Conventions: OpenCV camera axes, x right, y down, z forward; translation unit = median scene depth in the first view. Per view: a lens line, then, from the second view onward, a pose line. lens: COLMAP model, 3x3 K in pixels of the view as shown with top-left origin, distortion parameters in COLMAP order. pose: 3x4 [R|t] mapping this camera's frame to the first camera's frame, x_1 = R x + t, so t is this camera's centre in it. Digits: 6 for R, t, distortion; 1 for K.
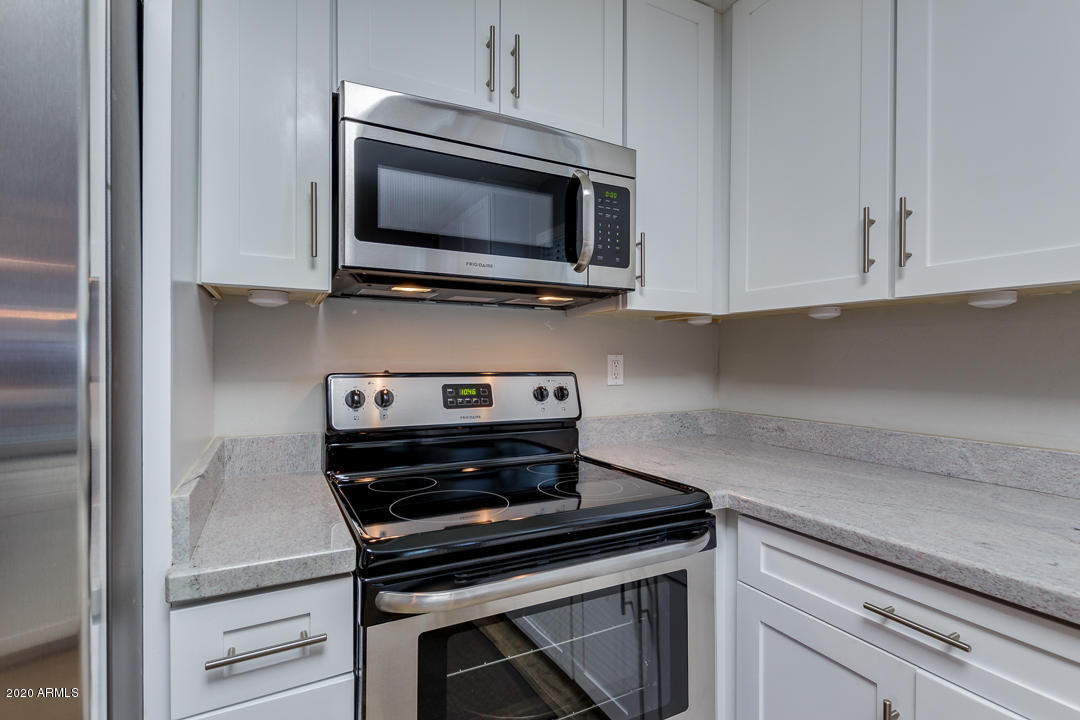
lens RADIAL K [[520.9, 0, 542.4], [0, 520.9, 358.0], [0, 0, 1]] dist [-0.000553, -0.000084]
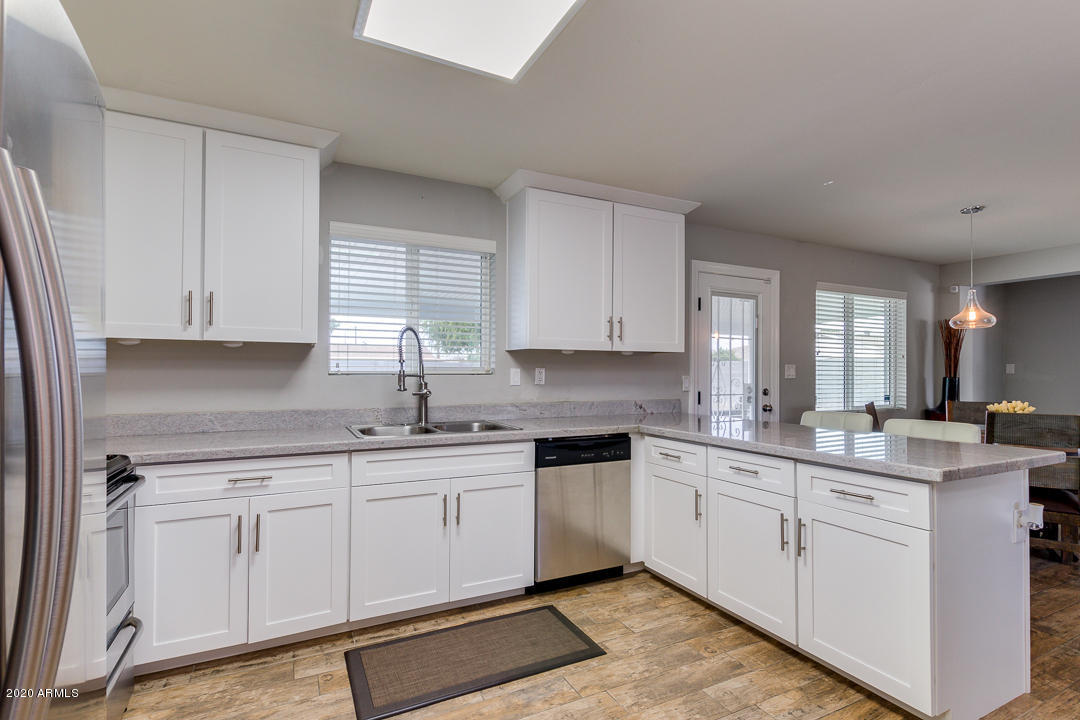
lens RADIAL K [[518.4, 0, 536.8], [0, 518.4, 359.7], [0, 0, 1]] dist [0.009168, 0.000205]
pose [[0.019557, 0.015190, 0.999693, -1.121201], [0.000207, 0.999885, -0.015196, -0.011261], [-0.999809, 0.000504, 0.019552, -0.267529]]
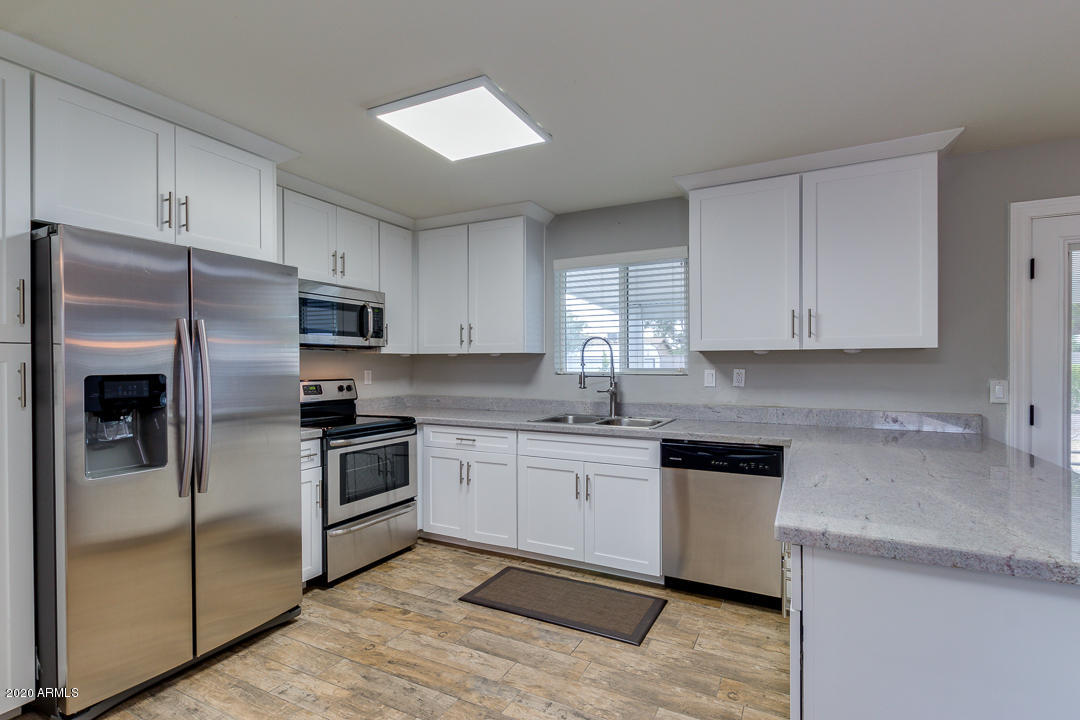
lens RADIAL K [[520.9, 0, 542.4], [0, 520.9, 358.0], [0, 0, 1]] dist [-0.000553, -0.000084]
pose [[0.822065, -0.001039, 0.569393, -0.701341], [0.007998, 0.999921, -0.009722, -0.044475], [-0.569338, 0.012547, 0.822008, -1.697629]]
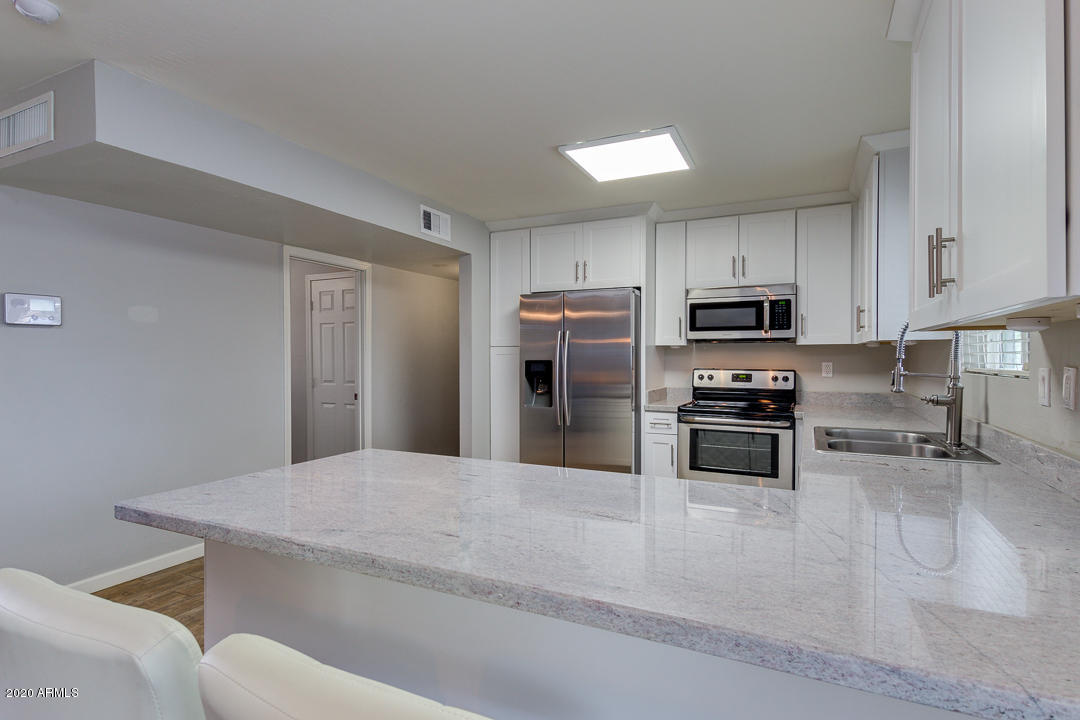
lens RADIAL K [[536.9, 0, 526.1], [0, 536.9, 357.9], [0, 0, 1]] dist [0.003568, 0.000360]
pose [[0.577307, -0.003623, -0.816519, 1.669127], [0.001347, 0.999993, -0.003484, -0.025566], [0.816526, 0.000911, 0.577308, -1.713541]]
